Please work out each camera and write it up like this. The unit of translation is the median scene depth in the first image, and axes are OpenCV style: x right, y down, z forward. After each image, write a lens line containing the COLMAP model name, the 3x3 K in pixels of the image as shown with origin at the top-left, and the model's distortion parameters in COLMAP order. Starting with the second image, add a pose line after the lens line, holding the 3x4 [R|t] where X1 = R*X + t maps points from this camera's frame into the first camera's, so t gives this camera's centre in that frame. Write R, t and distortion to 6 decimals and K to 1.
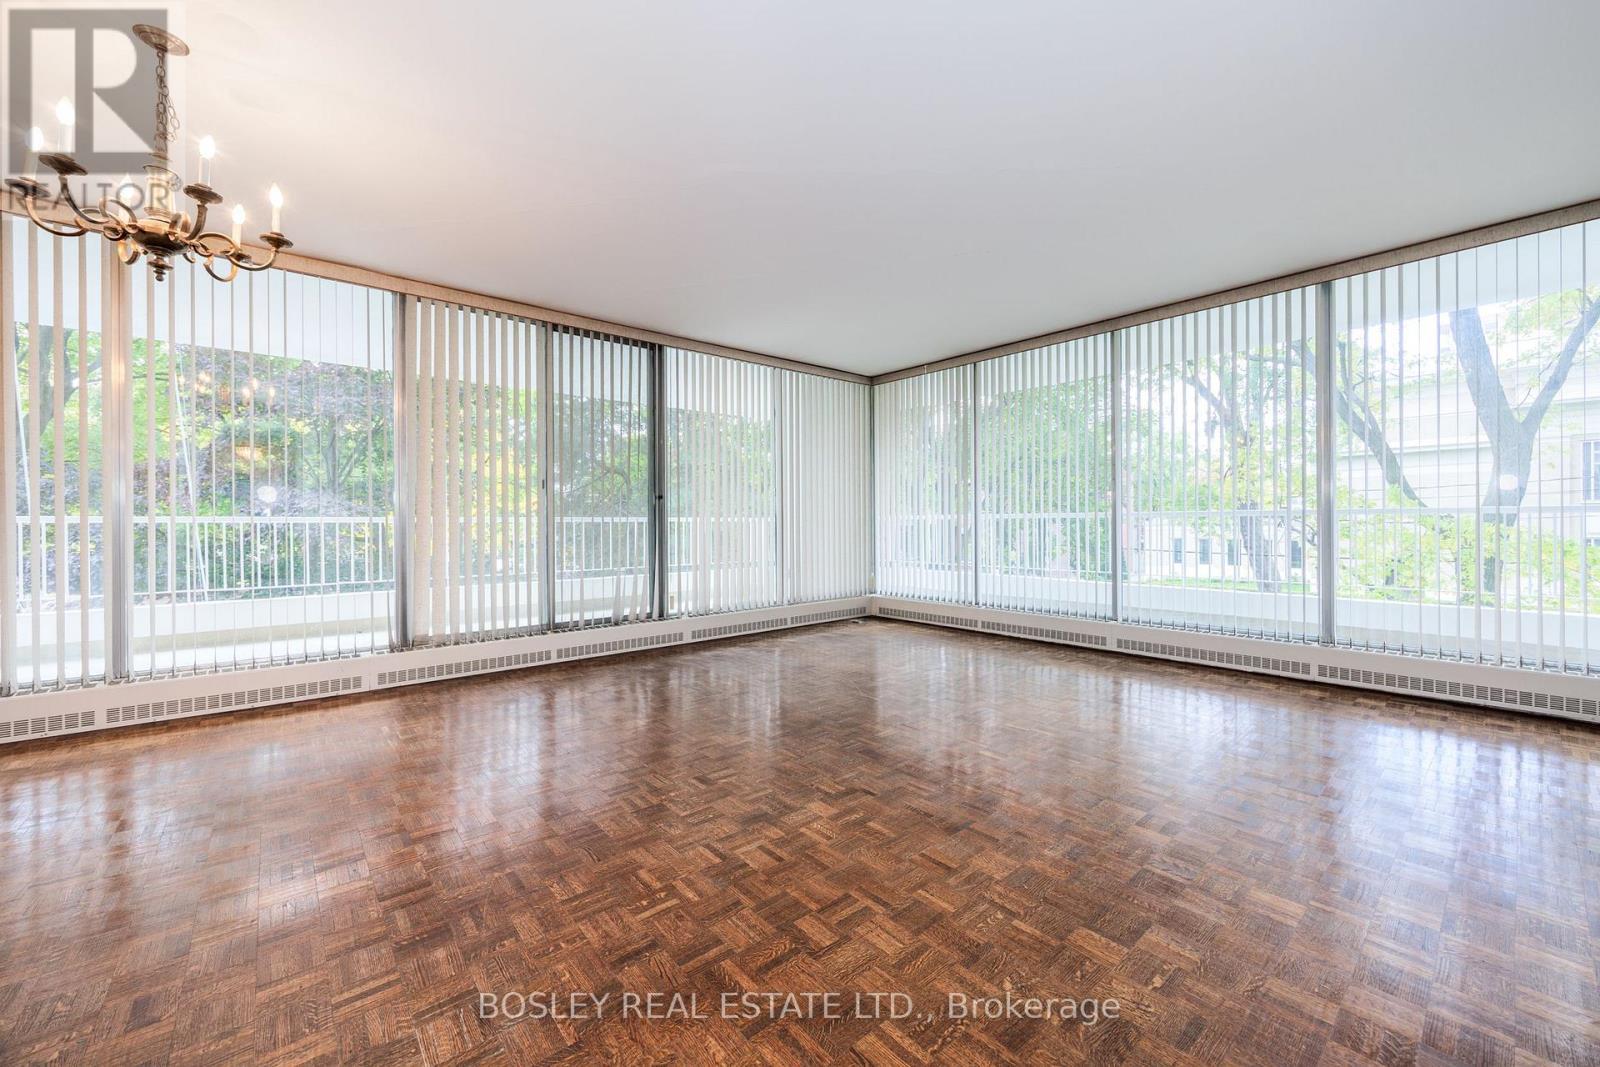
lens RADIAL K [[654.3, 0, 785.3], [0, 654.3, 513.9], [0, 0, 1]] dist [-0.001108, 0.000056]
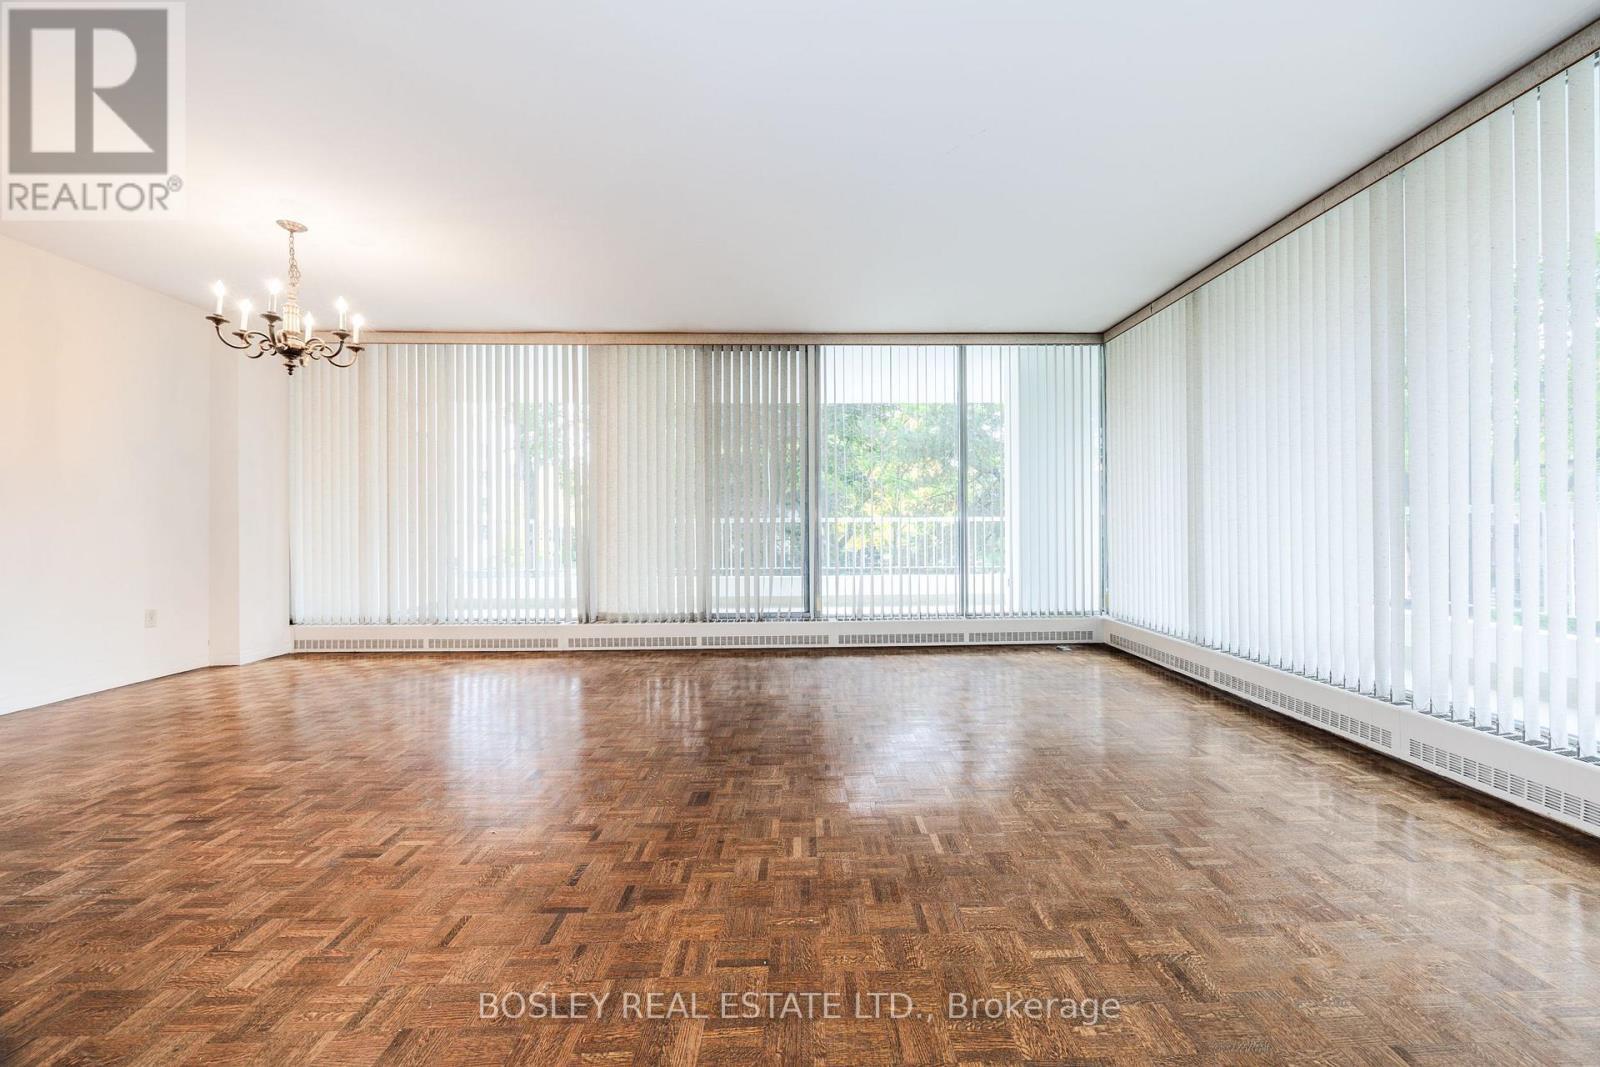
lens RADIAL K [[621.3, 0, 800.0], [0, 621.3, 533.5], [0, 0, 1]] dist [-0.002302, -0.000310]
pose [[0.763799, 0.009549, -0.645384, 0.541081], [0.011270, 0.999541, 0.028127, 0.001732], [0.645356, -0.028757, 0.763340, 0.347006]]
